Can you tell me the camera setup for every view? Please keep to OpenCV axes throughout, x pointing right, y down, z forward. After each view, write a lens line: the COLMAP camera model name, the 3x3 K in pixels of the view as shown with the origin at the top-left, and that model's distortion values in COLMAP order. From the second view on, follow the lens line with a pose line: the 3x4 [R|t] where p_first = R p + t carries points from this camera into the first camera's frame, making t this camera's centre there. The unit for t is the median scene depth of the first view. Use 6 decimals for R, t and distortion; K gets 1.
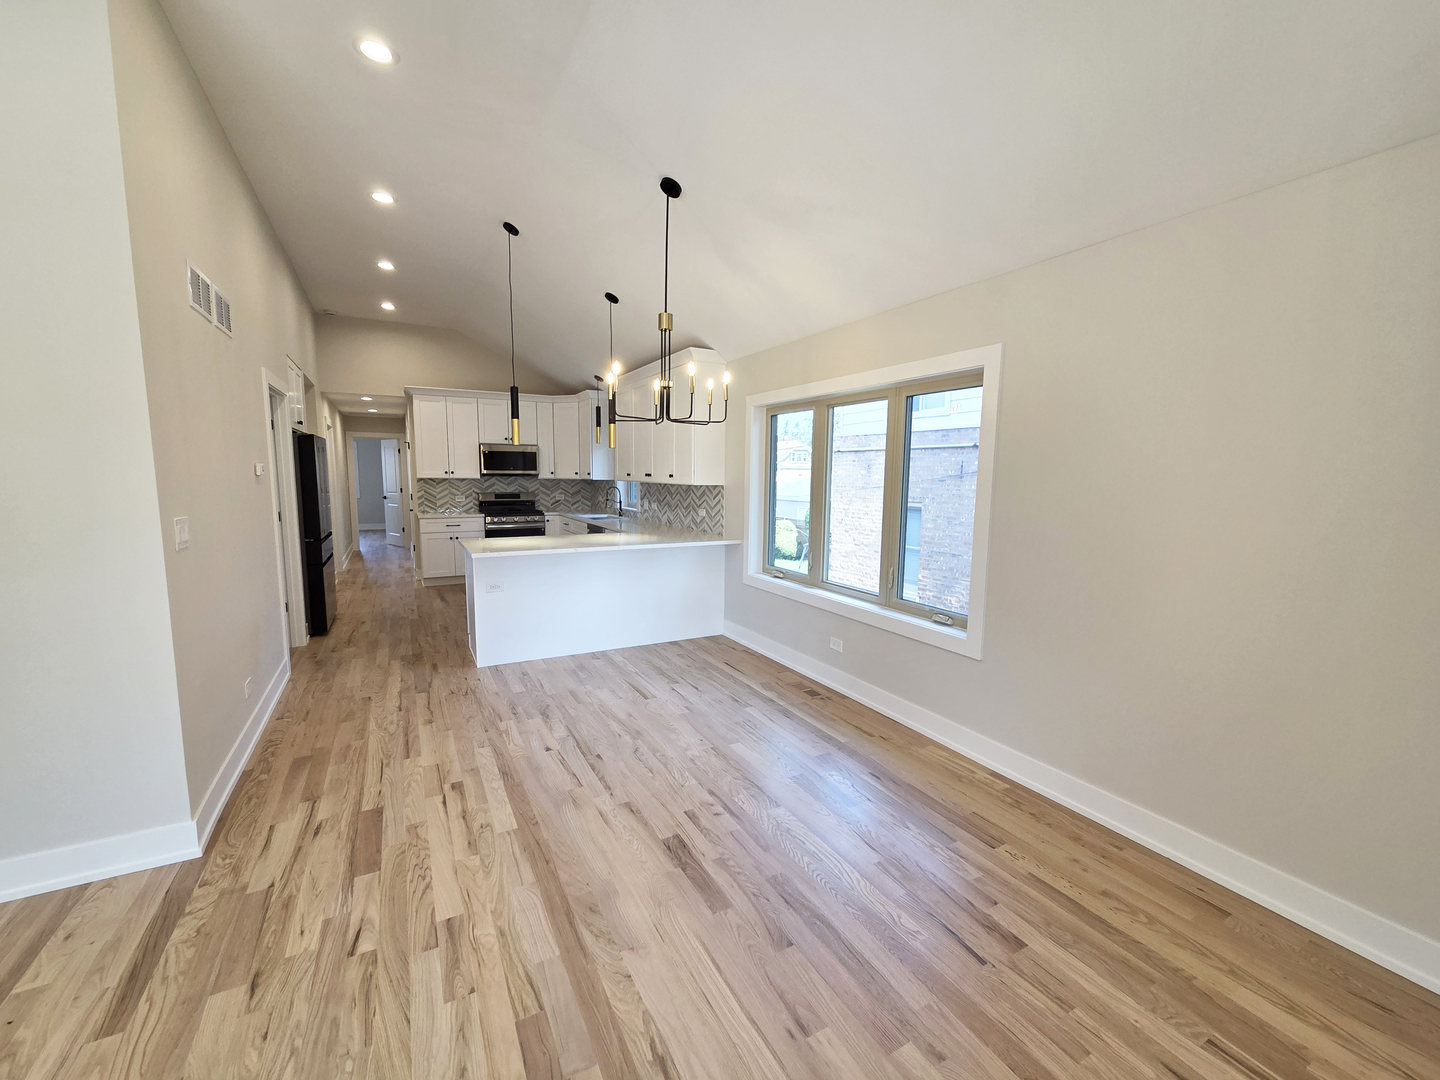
lens RADIAL K [[590.4, 0, 717.2], [0, 590.4, 544.7], [0, 0, 1]] dist [0.001929, 0.000744]
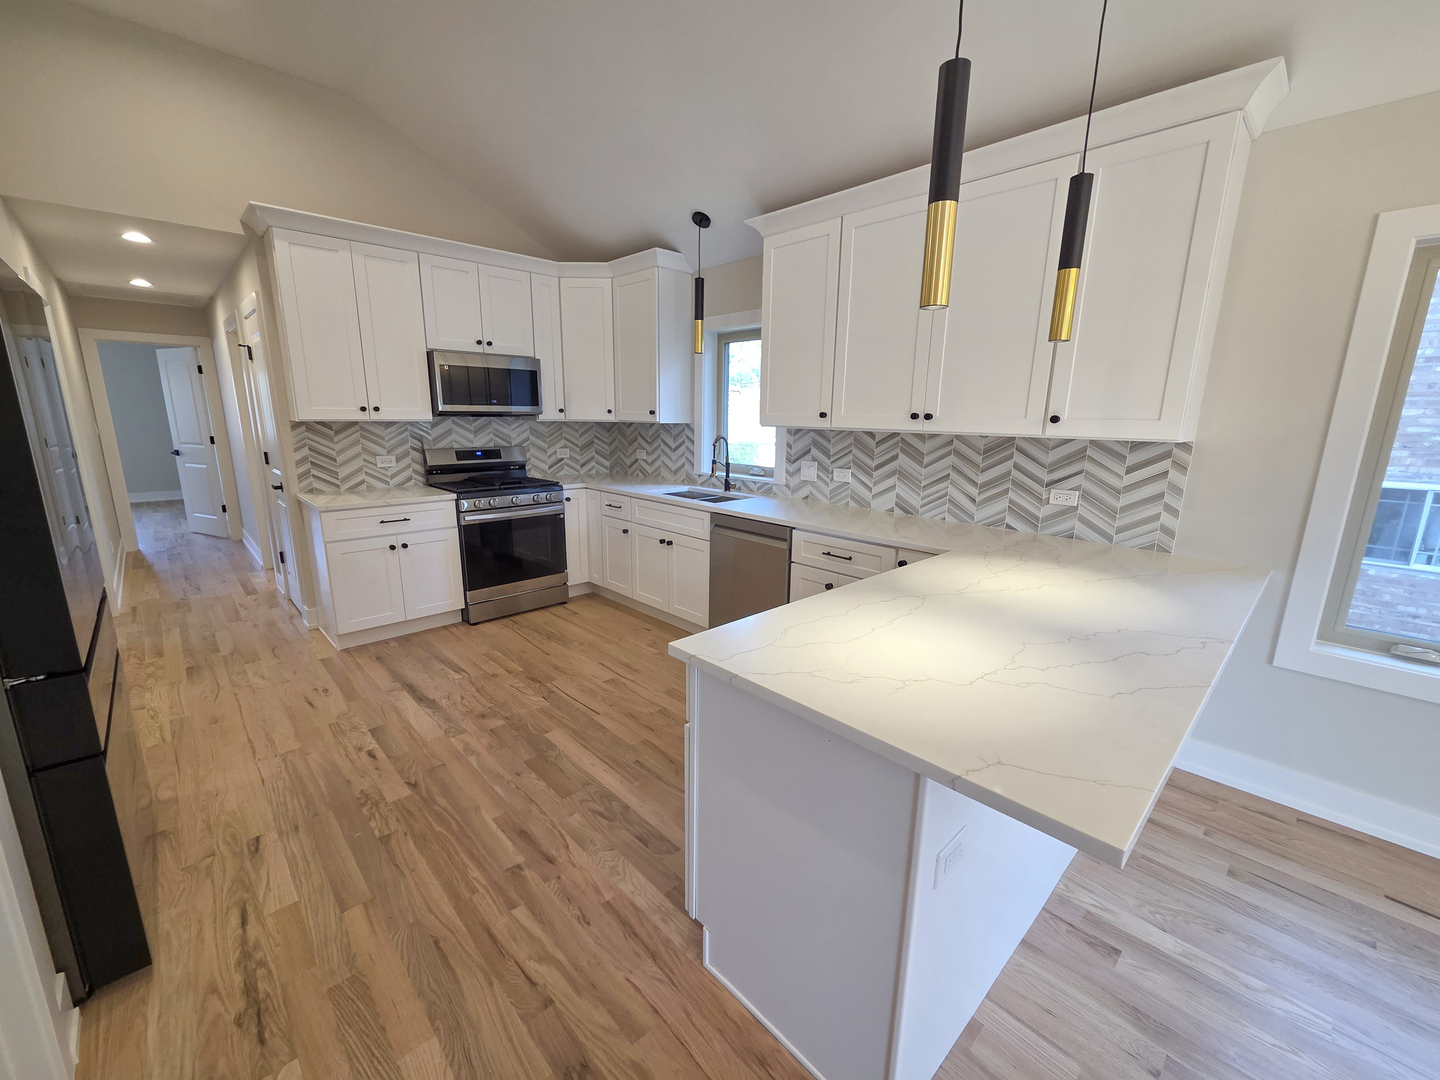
lens RADIAL K [[590.4, 0, 717.0], [0, 590.4, 541.3], [0, 0, 1]] dist [0.001929, 0.000744]
pose [[0.965753, -0.053054, 0.253983, -0.547416], [0.027975, 0.994457, 0.101357, -0.099092], [-0.257952, -0.090781, 0.961883, 0.804605]]
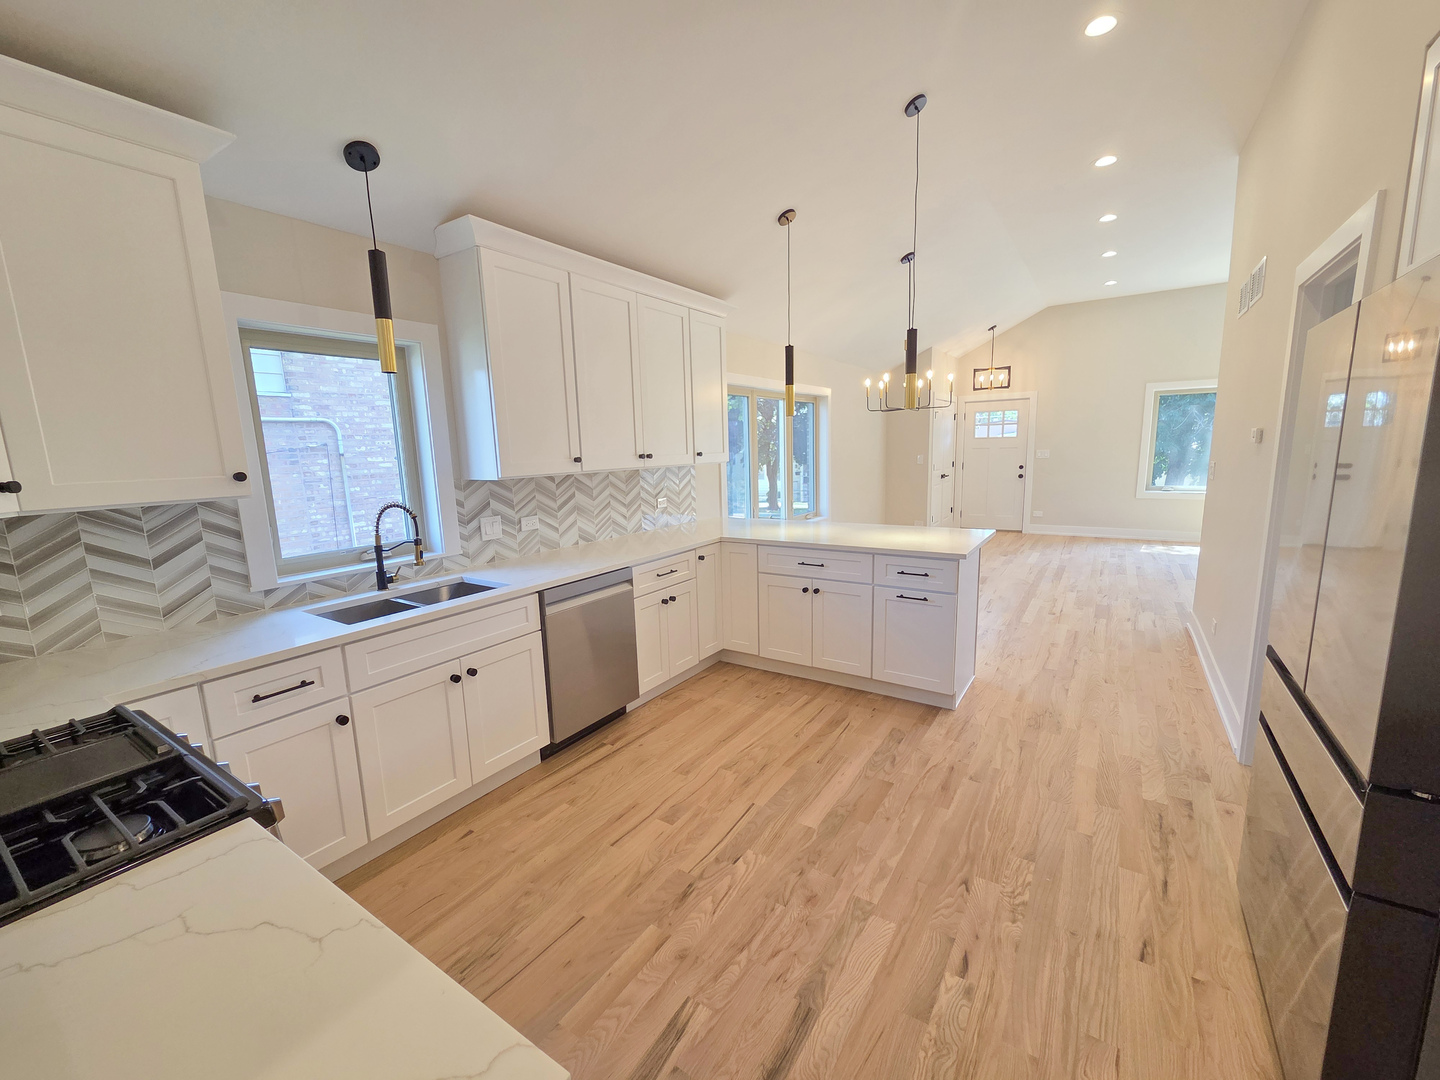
lens RADIAL K [[590.4, 0, 711.9], [0, 590.4, 541.1], [0, 0, 1]] dist [0.001929, 0.000744]
pose [[-0.462902, -0.138834, 0.875469, -0.965915], [0.131939, 0.965864, 0.222932, -0.222156], [-0.876535, 0.218704, -0.428783, 1.686594]]
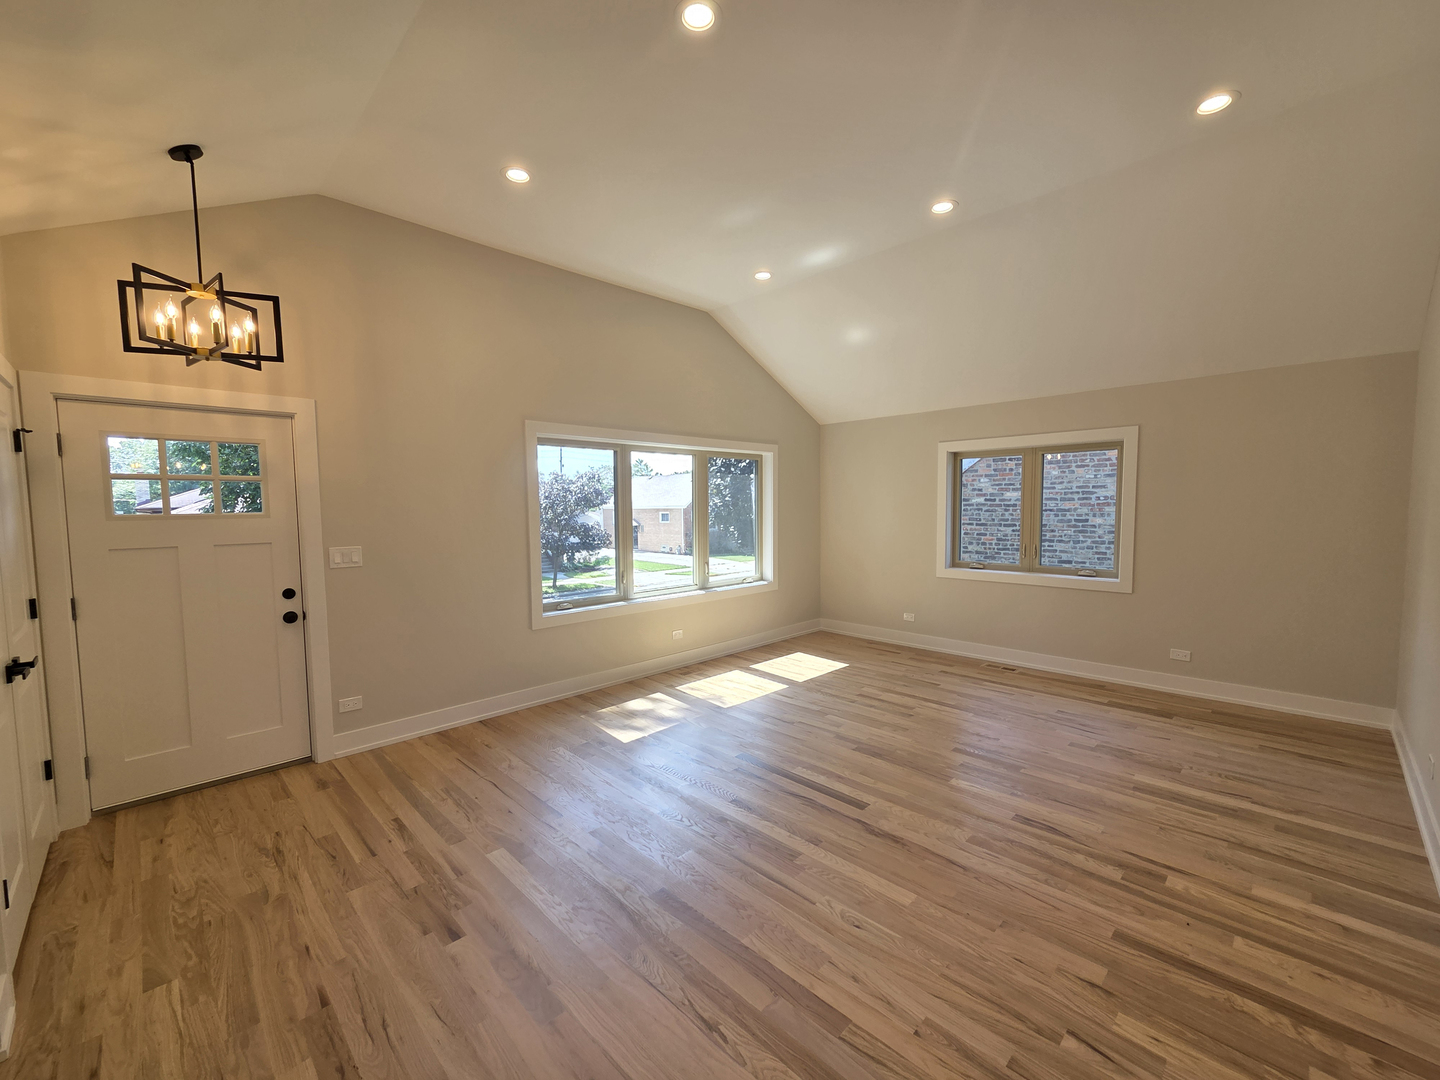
lens RADIAL K [[590.4, 0, 715.8], [0, 590.4, 541.6], [0, 0, 1]] dist [0.001929, 0.000744]
pose [[-0.961342, 0.019041, -0.274700, 0.066696], [-0.030640, 0.984014, 0.175437, -0.089192], [0.273649, 0.177071, -0.945390, 0.661337]]
